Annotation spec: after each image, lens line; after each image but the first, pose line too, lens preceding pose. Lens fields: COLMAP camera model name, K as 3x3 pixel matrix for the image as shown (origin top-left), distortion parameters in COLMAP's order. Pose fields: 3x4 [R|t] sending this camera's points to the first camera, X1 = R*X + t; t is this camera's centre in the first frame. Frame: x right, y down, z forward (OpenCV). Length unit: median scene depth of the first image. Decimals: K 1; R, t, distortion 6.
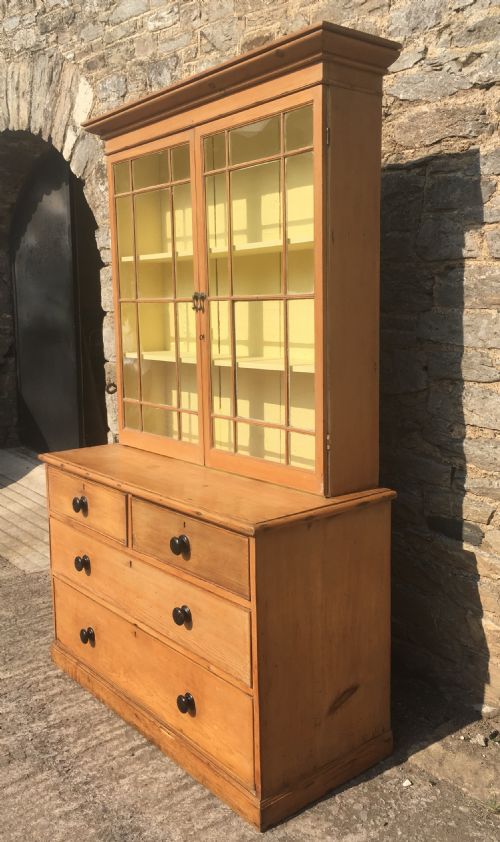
lens RADIAL K [[753.1, 0, 257.6], [0, 753.1, 419.2], [0, 0, 1]] dist [0.056725, -0.054593]
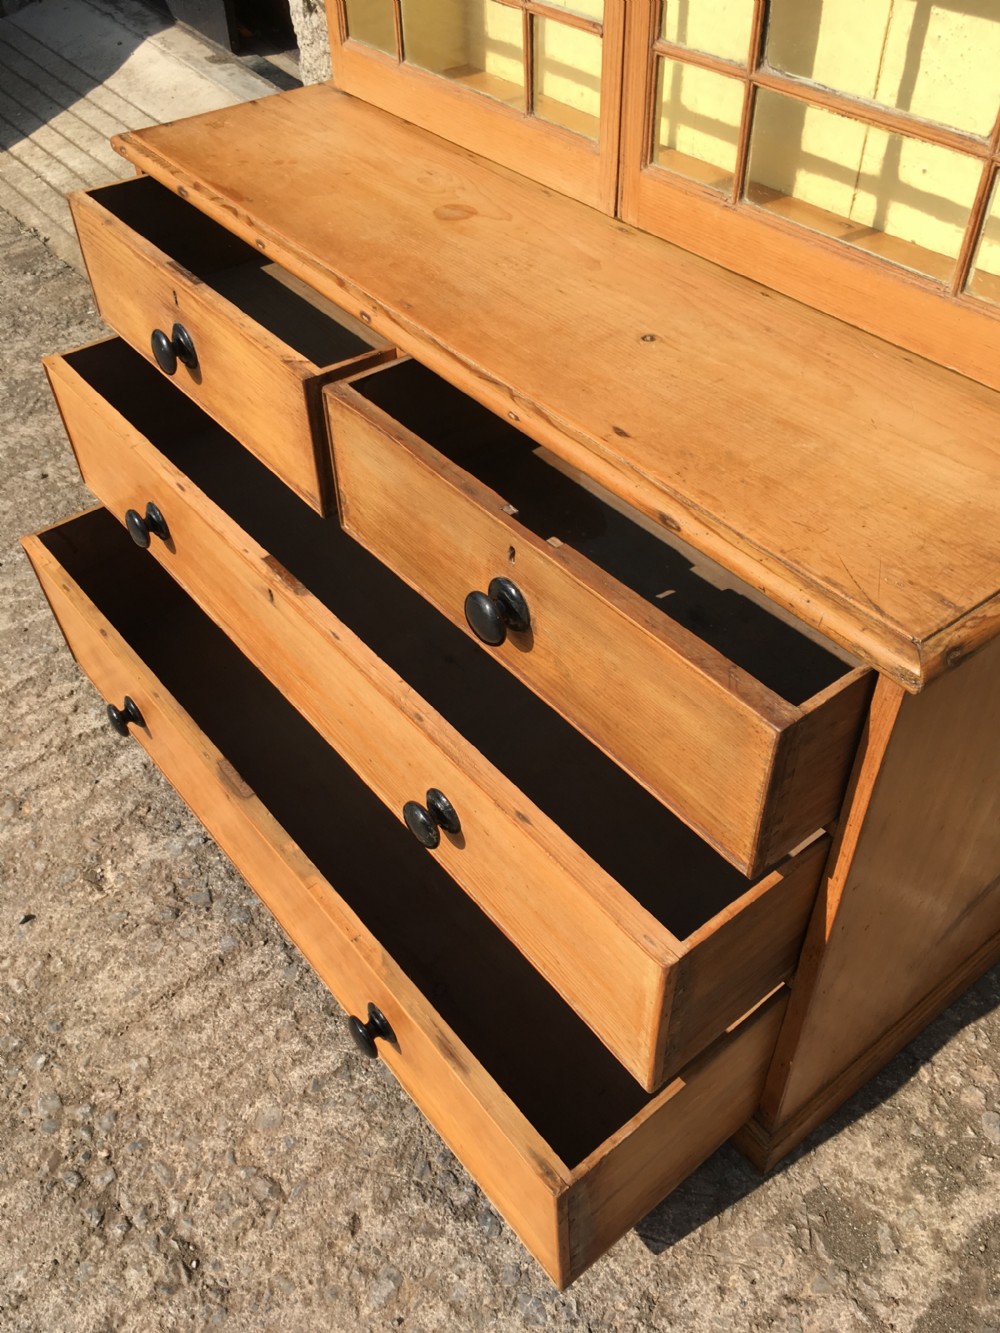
lens RADIAL K [[1133.9, 0, 497.2], [0, 1133.9, 667.9], [0, 0, 1]] dist [0.035826, -0.020529]
pose [[0.999399, 0.013375, -0.031966, -0.116320], [0.007734, 0.813133, 0.582027, -0.073987], [0.033778, -0.581925, 0.812541, 0.554674]]
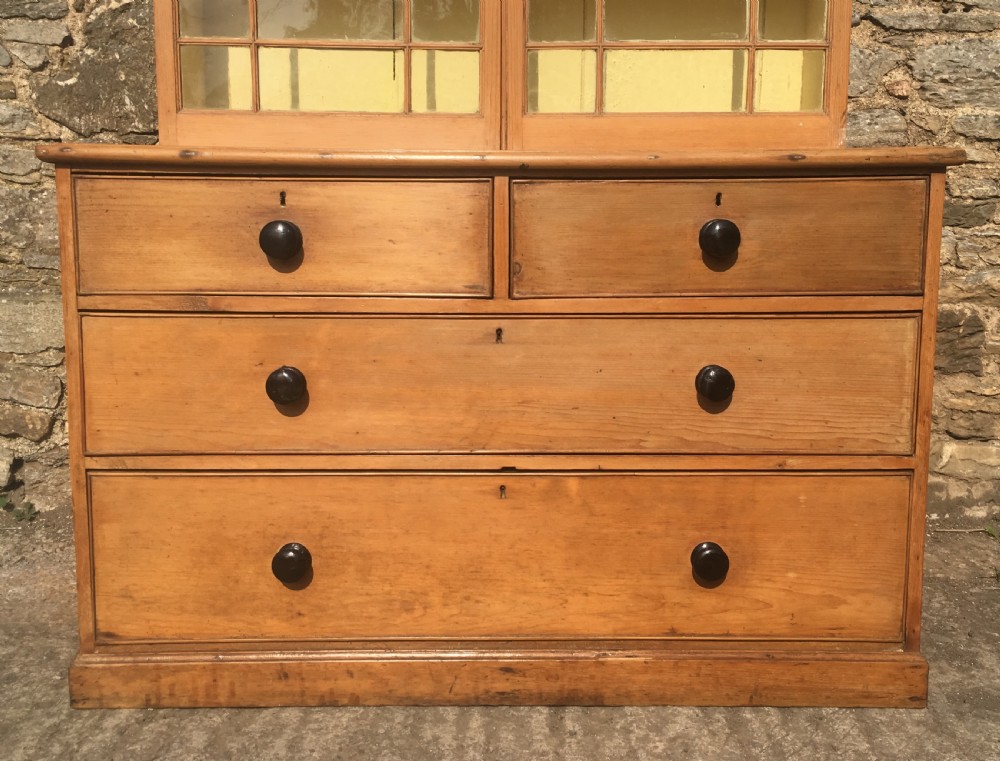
lens RADIAL K [[1043.2, 0, 519.3], [0, 1043.2, 331.1], [0, 0, 1]] dist [0.040288, 0.000000]
pose [[0.633202, -0.078479, 0.769998, -0.686933], [0.100875, 0.994728, 0.018430, 0.190562], [-0.767385, 0.066004, 0.637780, 0.627435]]
